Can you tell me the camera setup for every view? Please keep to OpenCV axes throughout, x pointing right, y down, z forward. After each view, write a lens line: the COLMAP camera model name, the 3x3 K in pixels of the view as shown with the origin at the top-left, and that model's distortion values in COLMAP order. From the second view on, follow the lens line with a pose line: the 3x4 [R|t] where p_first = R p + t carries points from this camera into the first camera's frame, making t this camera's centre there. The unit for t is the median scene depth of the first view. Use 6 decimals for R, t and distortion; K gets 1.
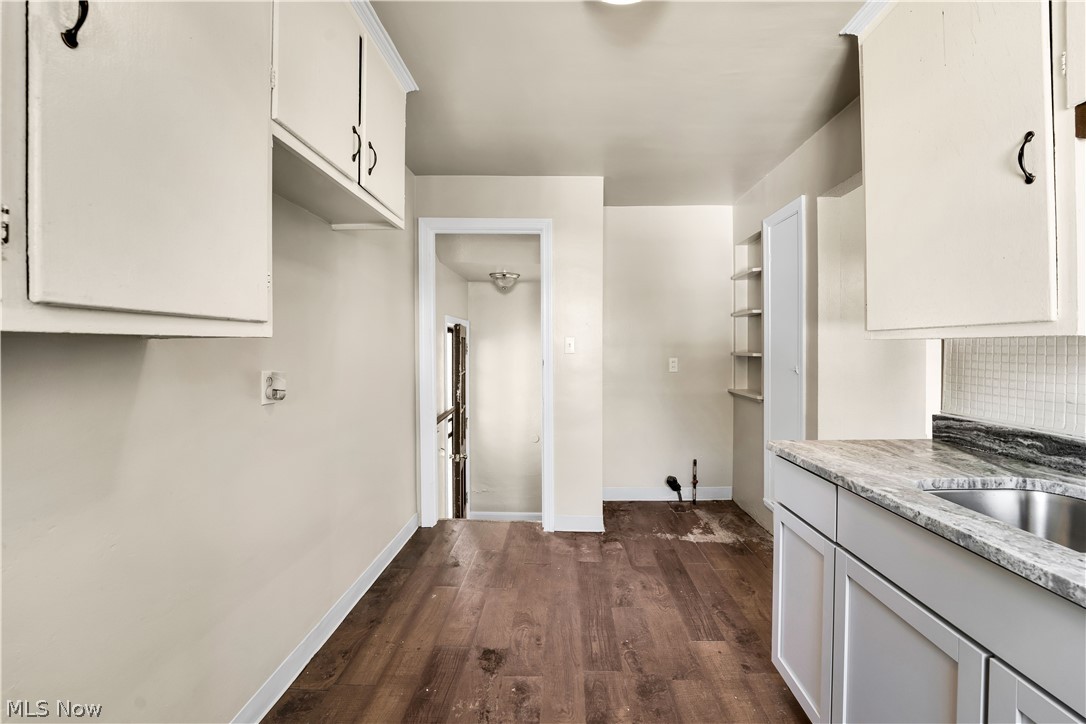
lens RADIAL K [[471.4, 0, 539.3], [0, 471.4, 351.8], [0, 0, 1]] dist [-0.002256, -0.000110]
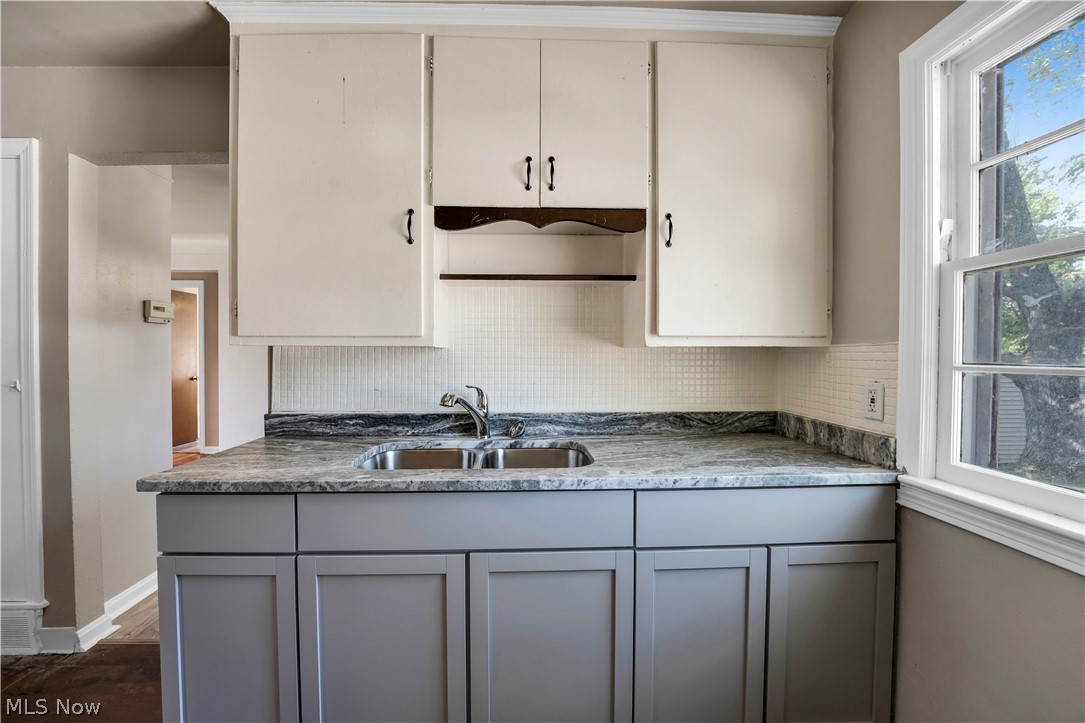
lens RADIAL K [[452.2, 0, 544.9], [0, 452.2, 360.6], [0, 0, 1]] dist [-0.024859, 0.000646]
pose [[-0.103425, -0.012243, 0.994562, -0.334721], [0.006820, 0.999892, 0.013018, -0.001870], [-0.994614, 0.008129, -0.103330, 0.567954]]
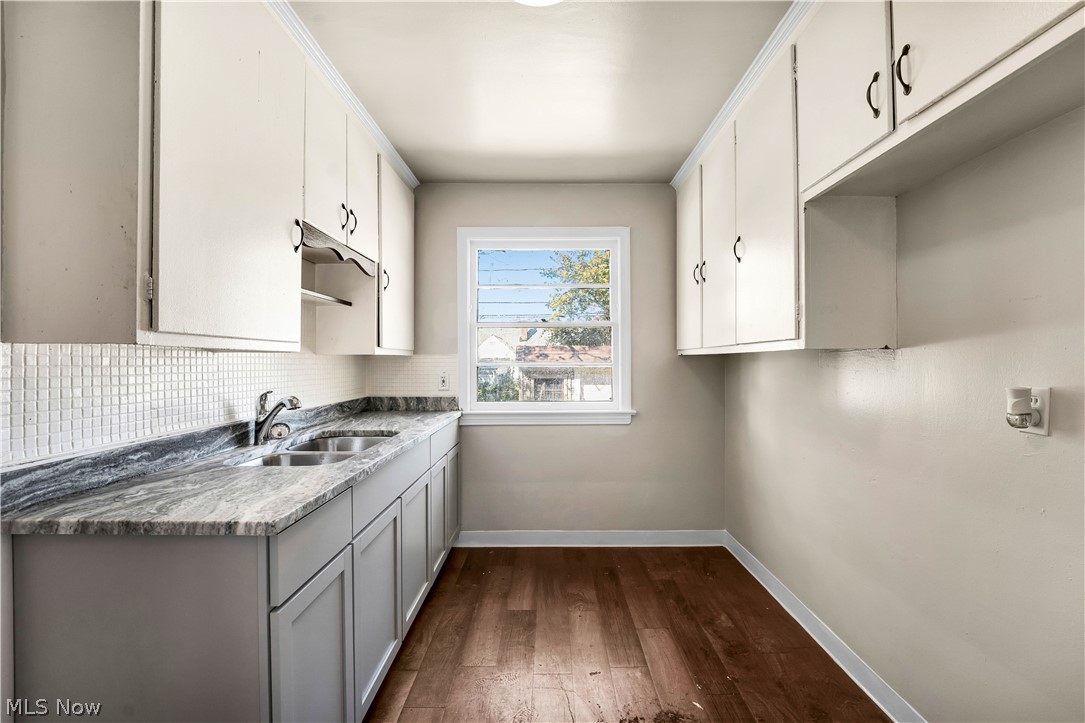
lens RADIAL K [[452.2, 0, 547.4], [0, 452.2, 361.3], [0, 0, 1]] dist [-0.024859, 0.000646]
pose [[-0.997431, 0.004592, -0.071487, 0.256412], [0.003984, 0.999955, 0.008644, -0.008462], [0.071523, 0.008337, -0.997404, 1.955865]]
